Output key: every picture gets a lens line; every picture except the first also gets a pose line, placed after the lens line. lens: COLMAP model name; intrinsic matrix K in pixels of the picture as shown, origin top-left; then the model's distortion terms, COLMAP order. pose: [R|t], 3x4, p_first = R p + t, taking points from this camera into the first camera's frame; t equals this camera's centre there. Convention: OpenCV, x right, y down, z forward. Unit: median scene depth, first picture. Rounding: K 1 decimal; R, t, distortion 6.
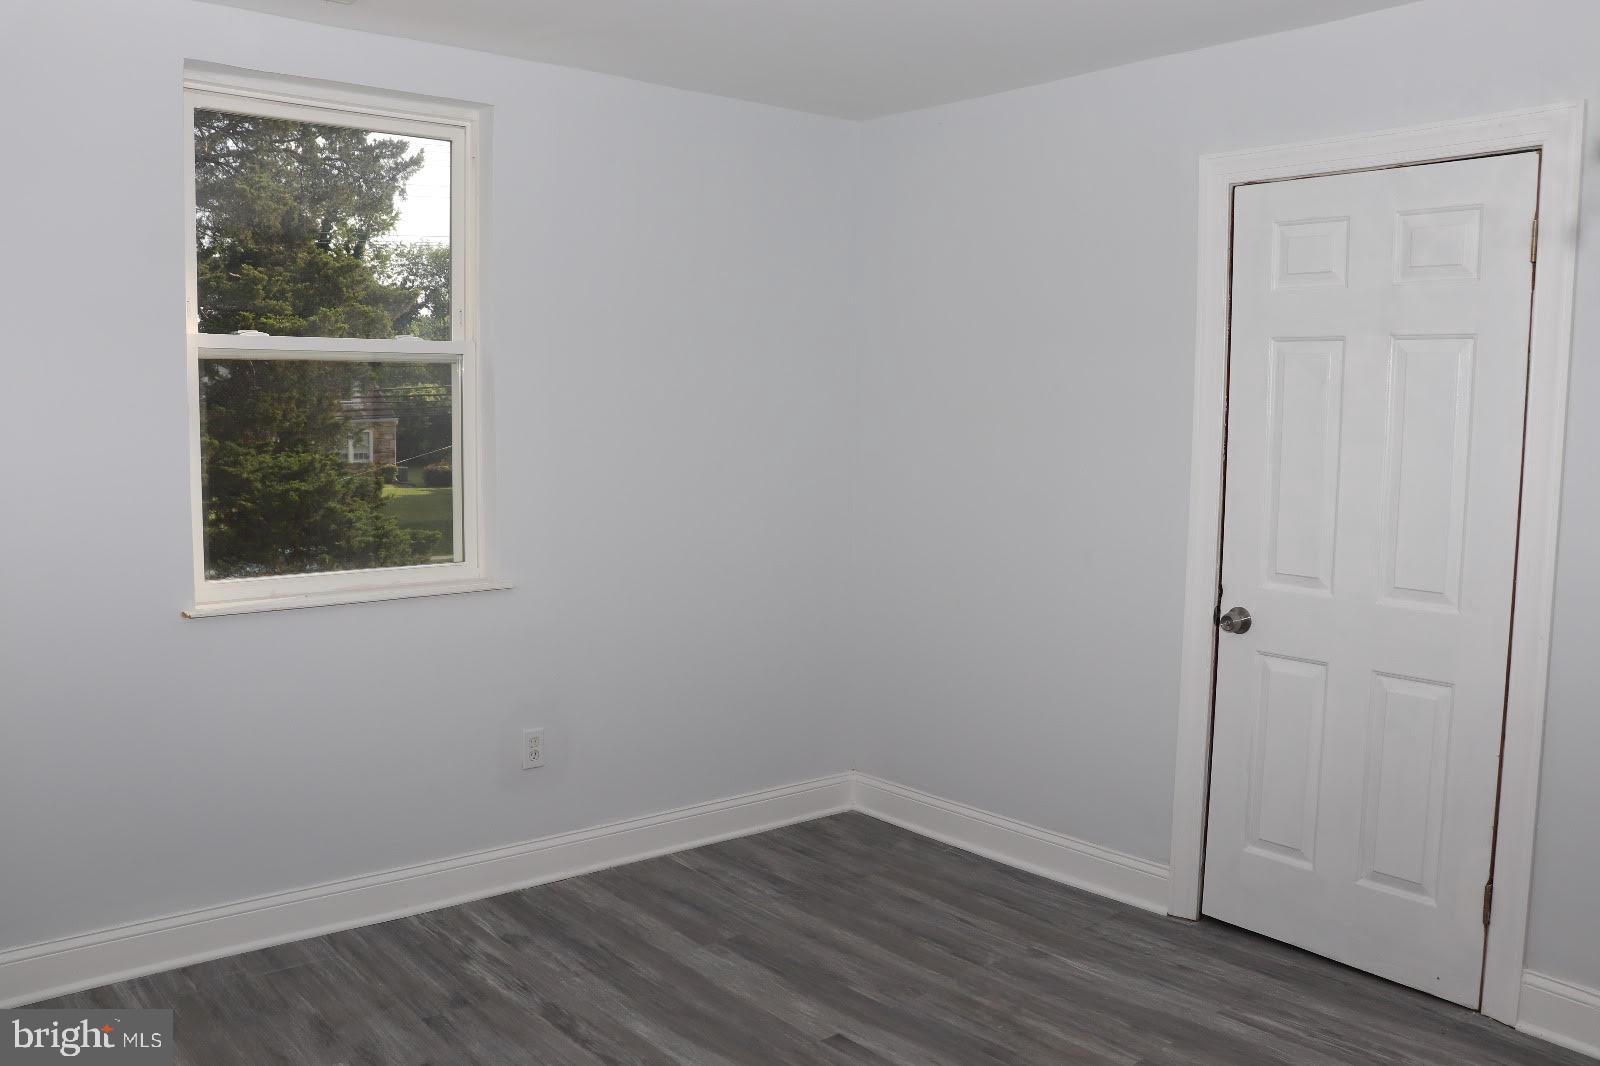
lens RADIAL K [[1371.7, 0, 798.3], [0, 1371.7, 524.2], [0, 0, 1]] dist [-0.152428, 0.145742]
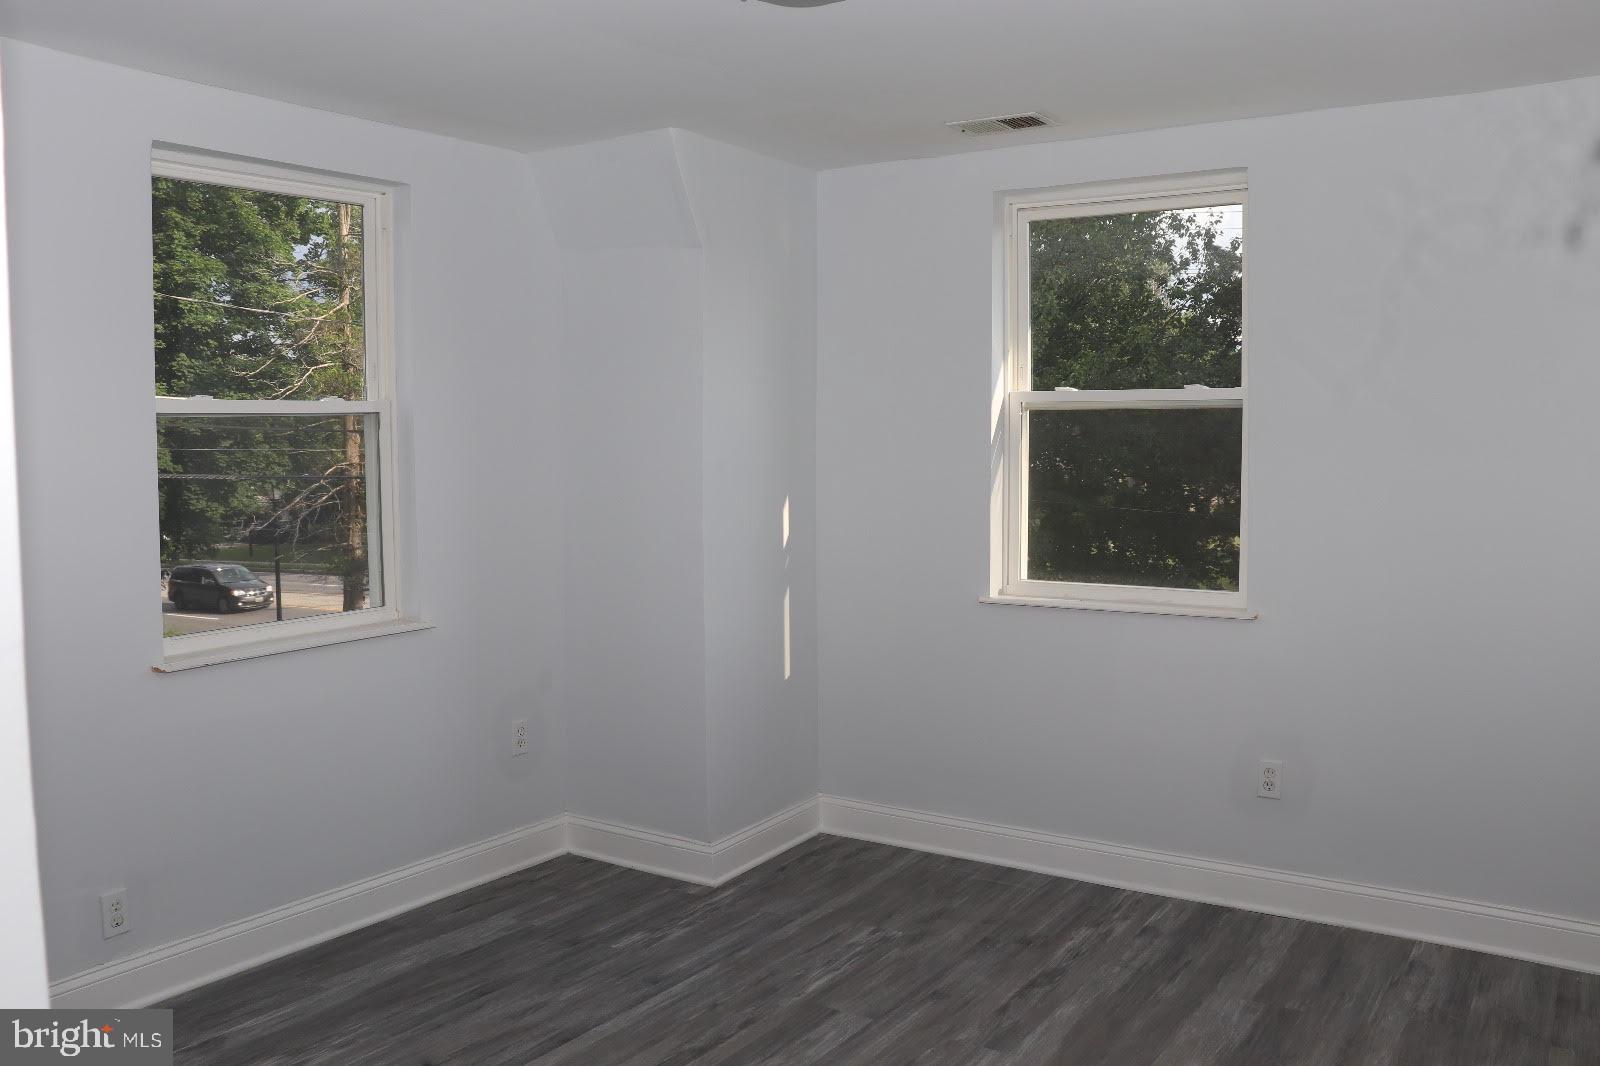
lens RADIAL K [[1371.7, 0, 798.3], [0, 1371.7, 524.2], [0, 0, 1]] dist [-0.152428, 0.145742]
pose [[0.265699, 0.045482, -0.962983, 0.737468], [-0.085737, 0.996043, 0.023388, -0.022185], [0.960236, 0.076349, 0.268547, 0.399951]]
